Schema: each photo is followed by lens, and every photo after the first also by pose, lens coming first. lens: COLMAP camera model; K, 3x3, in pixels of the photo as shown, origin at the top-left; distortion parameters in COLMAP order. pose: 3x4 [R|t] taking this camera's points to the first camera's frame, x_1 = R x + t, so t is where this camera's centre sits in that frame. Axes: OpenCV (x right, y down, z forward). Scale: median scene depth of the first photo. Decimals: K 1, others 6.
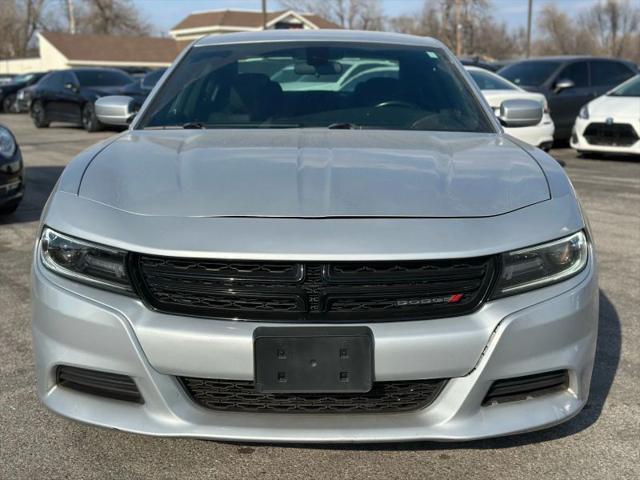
lens RADIAL K [[904.1, 0, 322.3], [0, 904.1, 238.8], [0, 0, 1]] dist [0.098508, 0.000000]
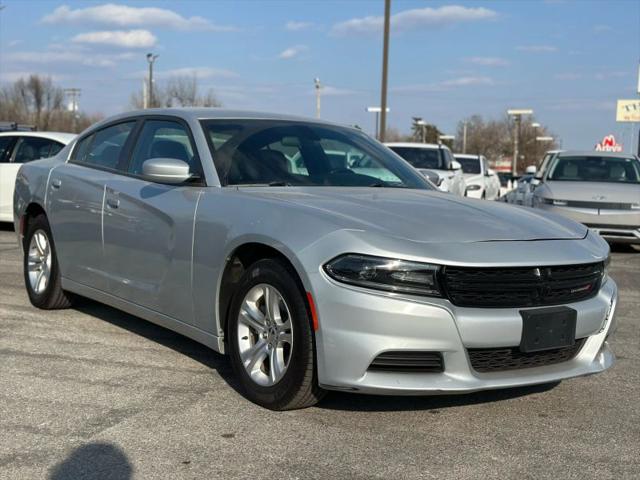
lens RADIAL K [[909.7, 0, 319.5], [0, 909.7, 220.9], [0, 0, 1]] dist [0.125129, 0.000000]
pose [[0.816099, -0.006671, 0.577874, -1.074017], [0.063840, 0.994854, -0.078672, 0.039975], [-0.574376, 0.101096, 0.812325, -0.083193]]
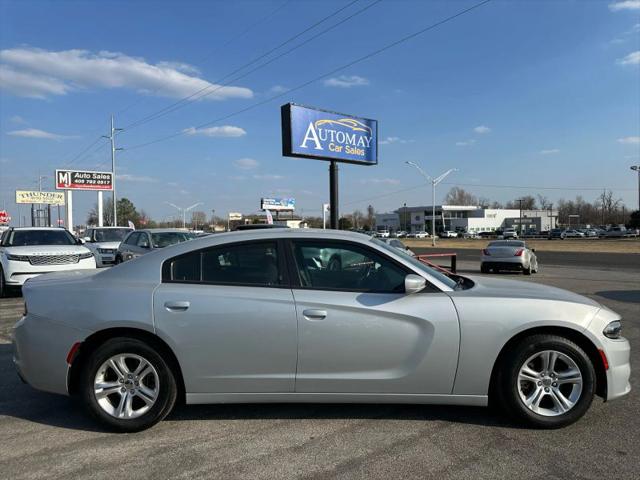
lens RADIAL K [[458.0, 0, 319.1], [0, 458.0, 236.6], [0, 0, 1]] dist [0.035069, -0.043480]
pose [[0.006484, -0.018032, 0.999816, -1.441586], [0.181685, 0.983217, 0.016555, -0.373274], [-0.983335, 0.181544, 0.009651, 1.625603]]
